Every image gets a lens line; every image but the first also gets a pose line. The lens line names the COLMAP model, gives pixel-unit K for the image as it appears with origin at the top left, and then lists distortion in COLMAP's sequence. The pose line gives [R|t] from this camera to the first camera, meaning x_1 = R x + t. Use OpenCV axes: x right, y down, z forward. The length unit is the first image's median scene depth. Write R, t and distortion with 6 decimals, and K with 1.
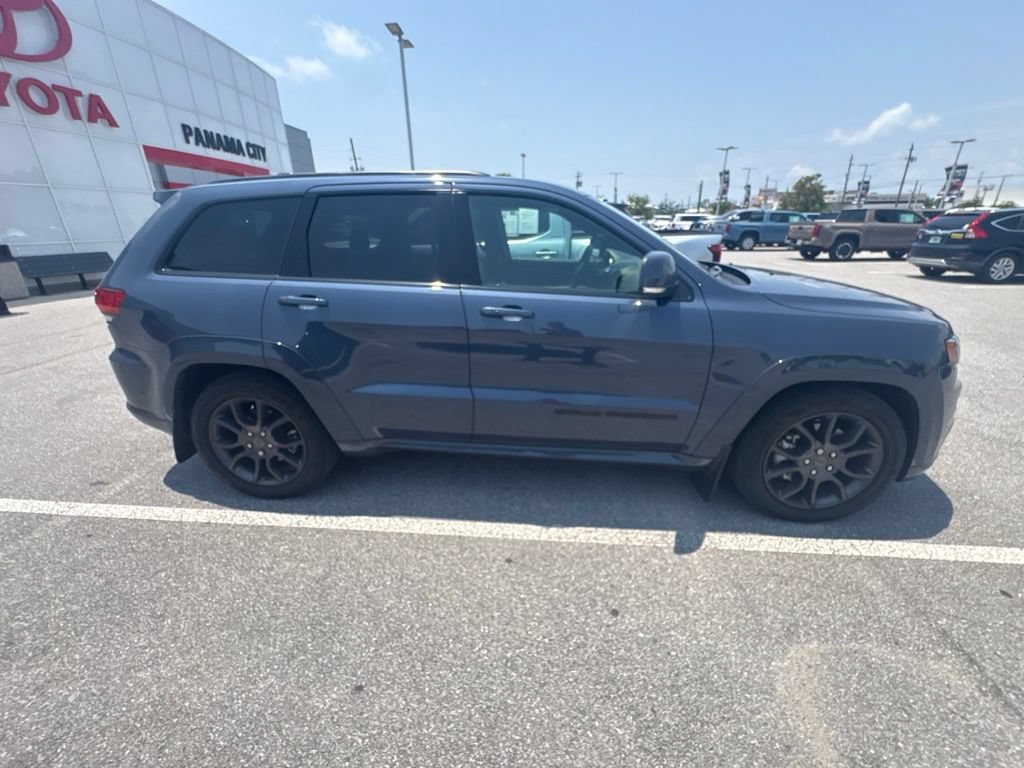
lens RADIAL K [[412.3, 0, 511.7], [0, 412.3, 384.3], [0, 0, 1]] dist [0.000199, 0.000039]
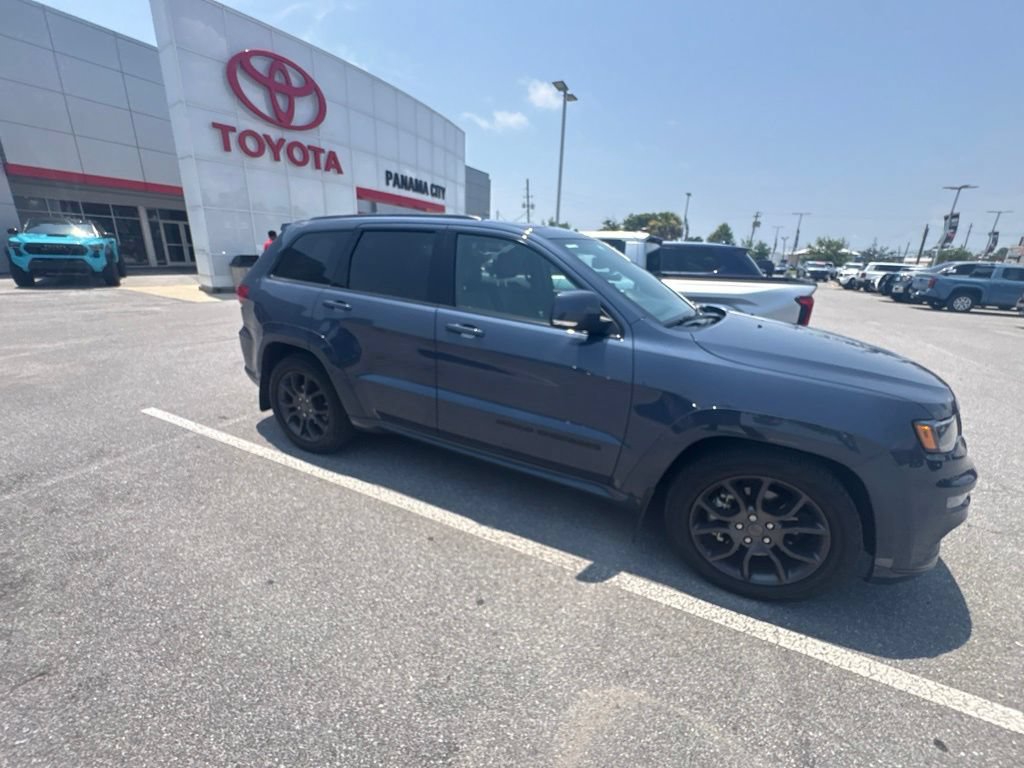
lens RADIAL K [[412.4, 0, 512.0], [0, 412.4, 384.0], [0, 0, 1]] dist [-0.000534, -0.000075]
pose [[0.931225, 0.155760, -0.329483, 0.464214], [-0.179662, 0.982780, -0.043180, 0.005396], [0.317084, 0.099406, 0.943173, -0.063415]]
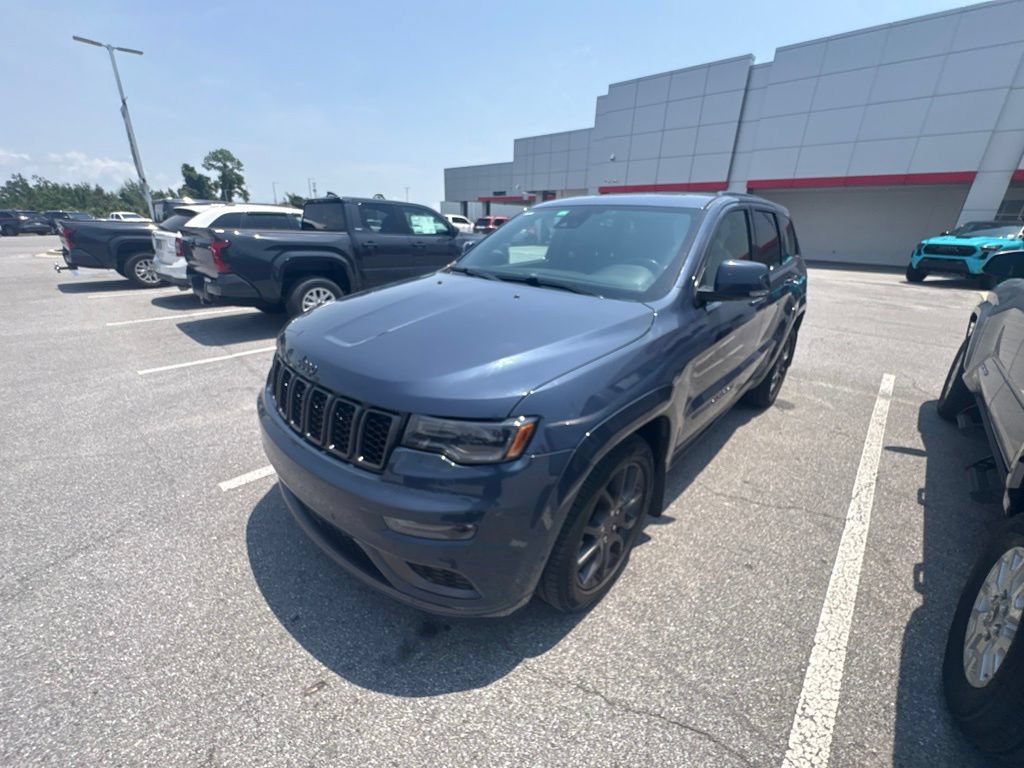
lens RADIAL K [[412.1, 0, 510.9], [0, 412.1, 384.6], [0, 0, 1]] dist [-0.000637, -0.000412]
pose [[-0.629915, 0.278737, -0.724923, 1.366769], [-0.302325, 0.771762, 0.559449, -0.718336], [0.715407, 0.571568, -0.401875, 1.743429]]
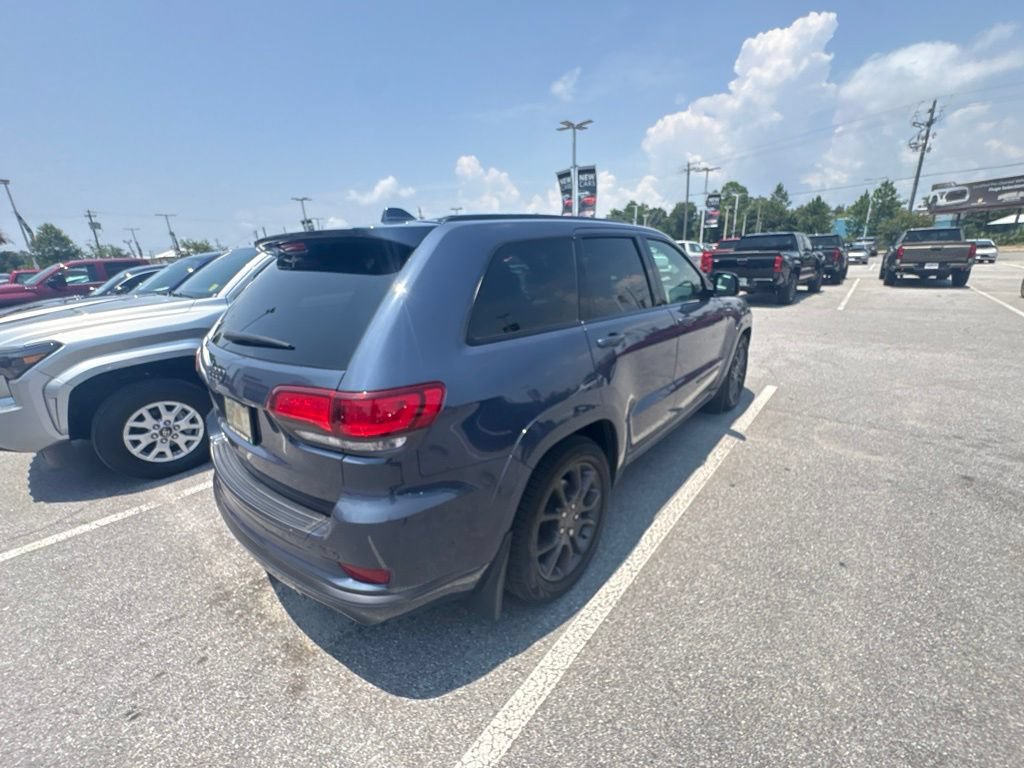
lens RADIAL K [[409.6, 0, 512.0], [0, 409.6, 384.0], [0, 0, 1]] dist [0.004115, -0.000406]
pose [[0.590746, -0.256555, 0.764983, -1.293094], [0.329440, 0.942167, 0.061572, -0.216815], [-0.736538, 0.215642, 0.641101, 0.509491]]
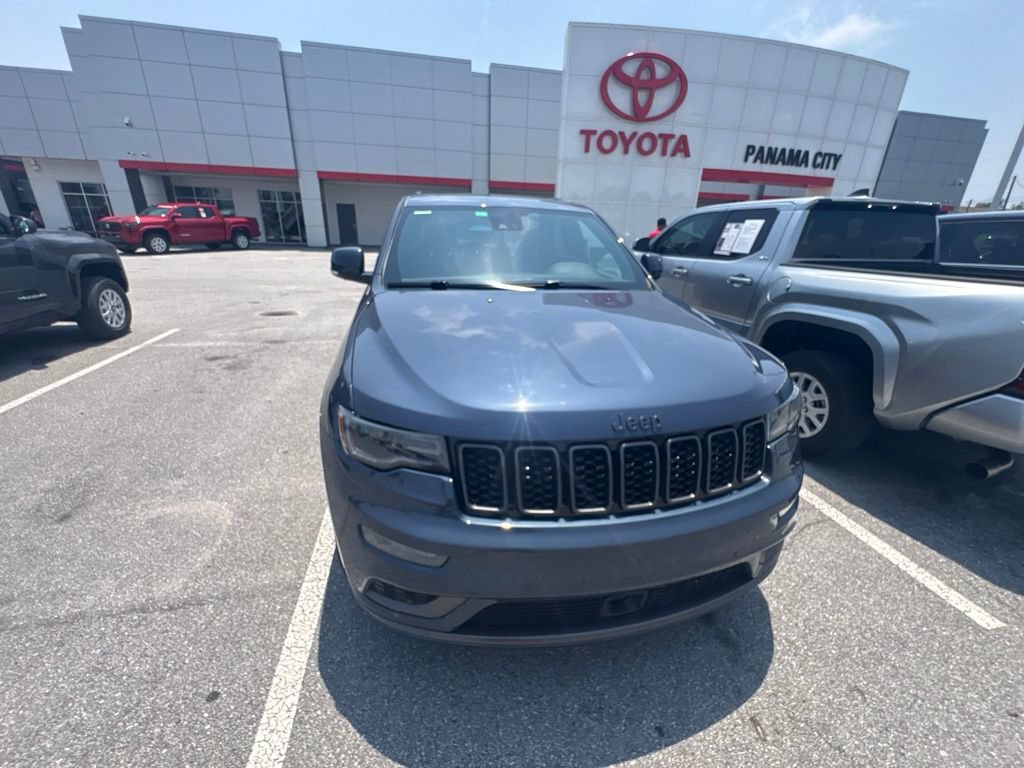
lens RADIAL K [[412.1, 0, 510.9], [0, 412.1, 384.6], [0, 0, 1]] dist [-0.000637, -0.000412]
pose [[0.287633, 0.364945, -0.885484, 1.476952], [-0.383311, 0.891144, 0.242766, -0.358418], [0.877690, 0.269588, 0.396210, 0.819152]]
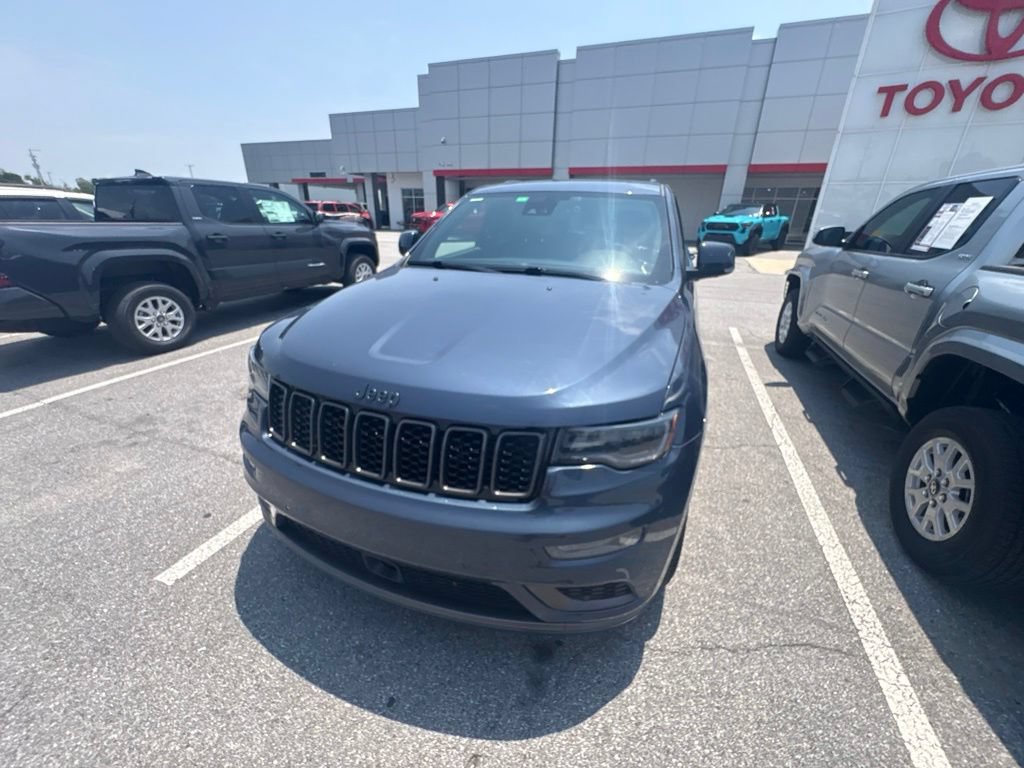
lens RADIAL K [[412.1, 0, 510.9], [0, 412.1, 384.6], [0, 0, 1]] dist [-0.000637, -0.000412]
pose [[-0.287331, 0.377623, -0.880251, 1.503265], [-0.363854, 0.807082, 0.465003, -0.583771], [0.886031, 0.453893, -0.094500, 1.399862]]
